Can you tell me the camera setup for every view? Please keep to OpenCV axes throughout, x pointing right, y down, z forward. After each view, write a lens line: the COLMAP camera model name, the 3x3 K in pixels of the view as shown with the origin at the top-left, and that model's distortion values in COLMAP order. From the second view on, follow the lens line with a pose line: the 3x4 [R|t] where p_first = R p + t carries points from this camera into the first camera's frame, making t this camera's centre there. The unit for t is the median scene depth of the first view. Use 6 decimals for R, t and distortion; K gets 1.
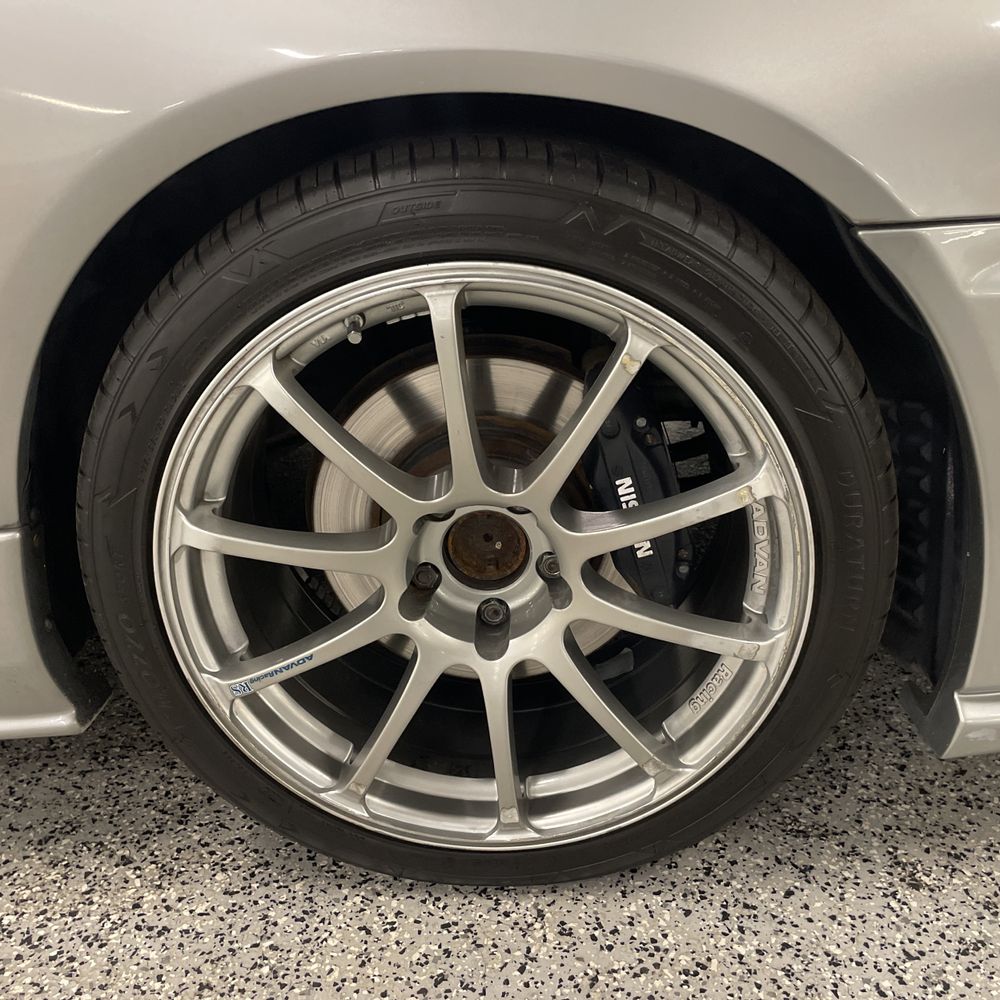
lens RADIAL K [[1017.2, 0, 498.0], [0, 1017.2, 500.1], [0, 0, 1]] dist [0.029499, 0.000000]
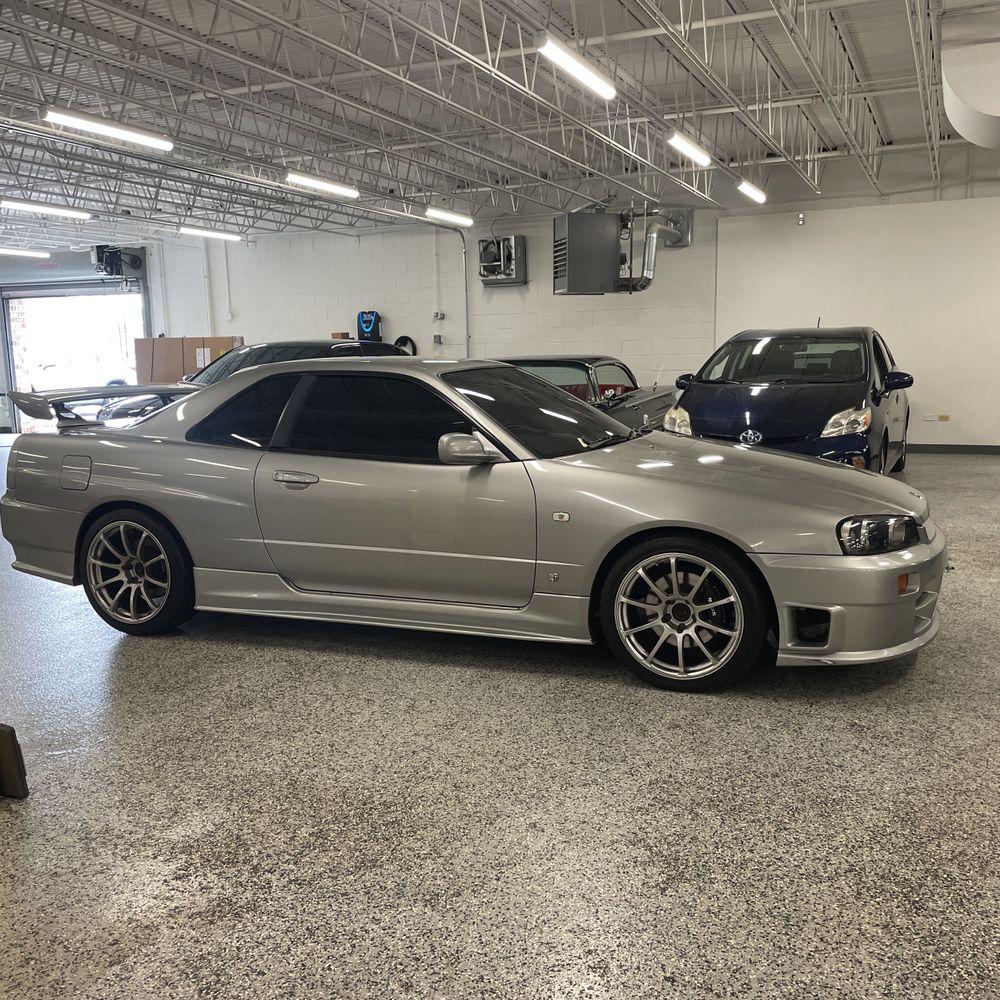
lens RADIAL K [[1017.2, 0, 501.9], [0, 1017.2, 499.2], [0, 0, 1]] dist [0.029499, 0.000000]
pose [[0.942596, 0.058226, -0.328819, 0.816391], [-0.140559, 0.962383, -0.232512, 0.855754], [0.302911, 0.265383, 0.915323, -4.184392]]
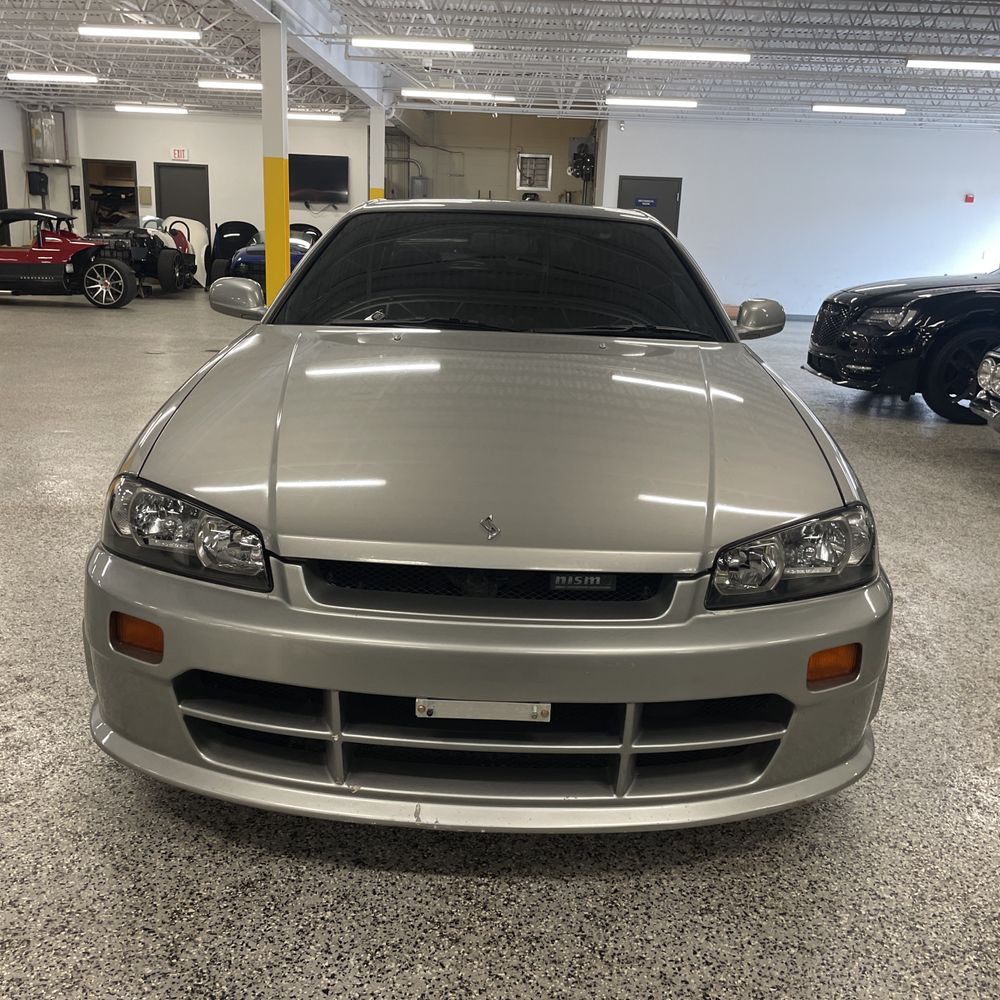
lens RADIAL K [[1017.2, 0, 496.5], [0, 1017.2, 507.2], [0, 0, 1]] dist [0.029499, 0.000000]
pose [[0.033649, 0.283059, -0.958512, 3.378074], [-0.439166, 0.865692, 0.240231, -1.448332], [0.897776, 0.412862, 0.153439, 1.445417]]
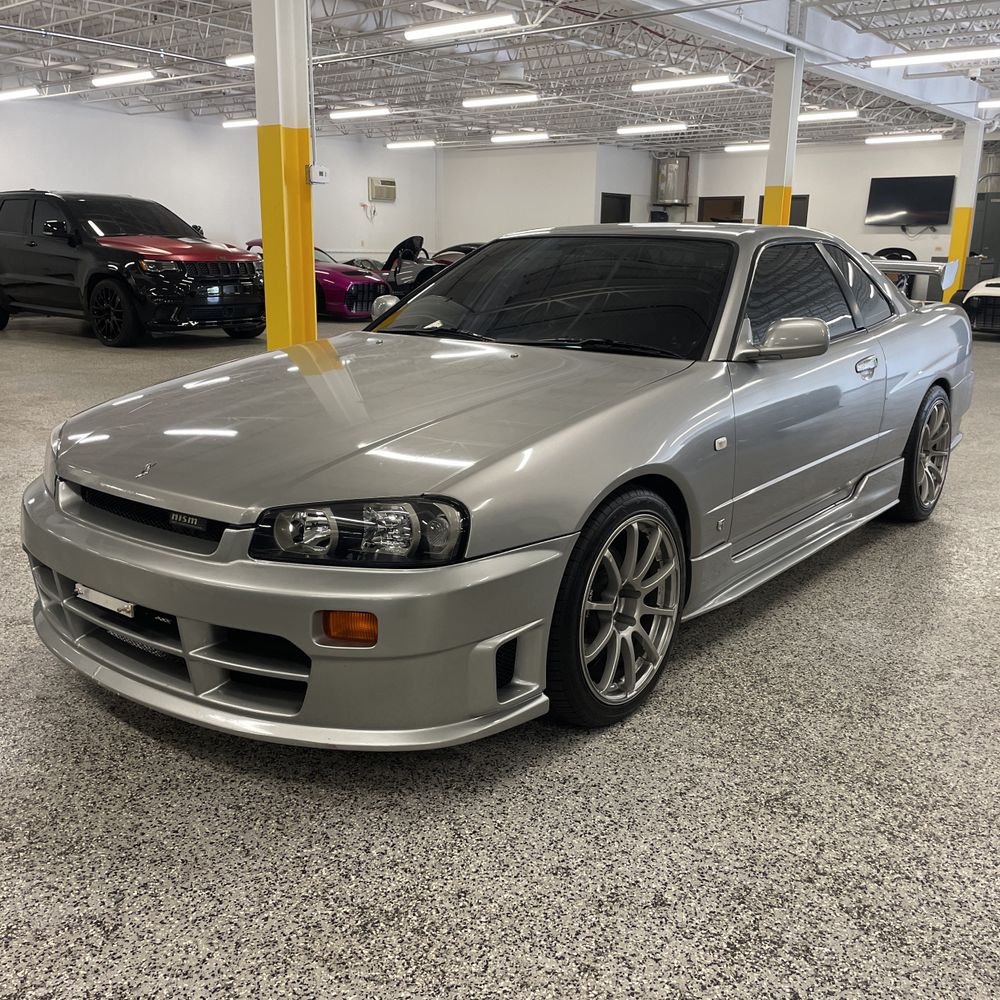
lens RADIAL K [[1017.2, 0, 499.4], [0, 1017.2, 494.8], [0, 0, 1]] dist [0.029499, 0.000000]
pose [[-0.580199, 0.209486, -0.787074, 3.015017], [-0.329680, 0.823248, 0.462141, -2.615556], [0.744769, 0.527616, -0.408584, 3.988994]]
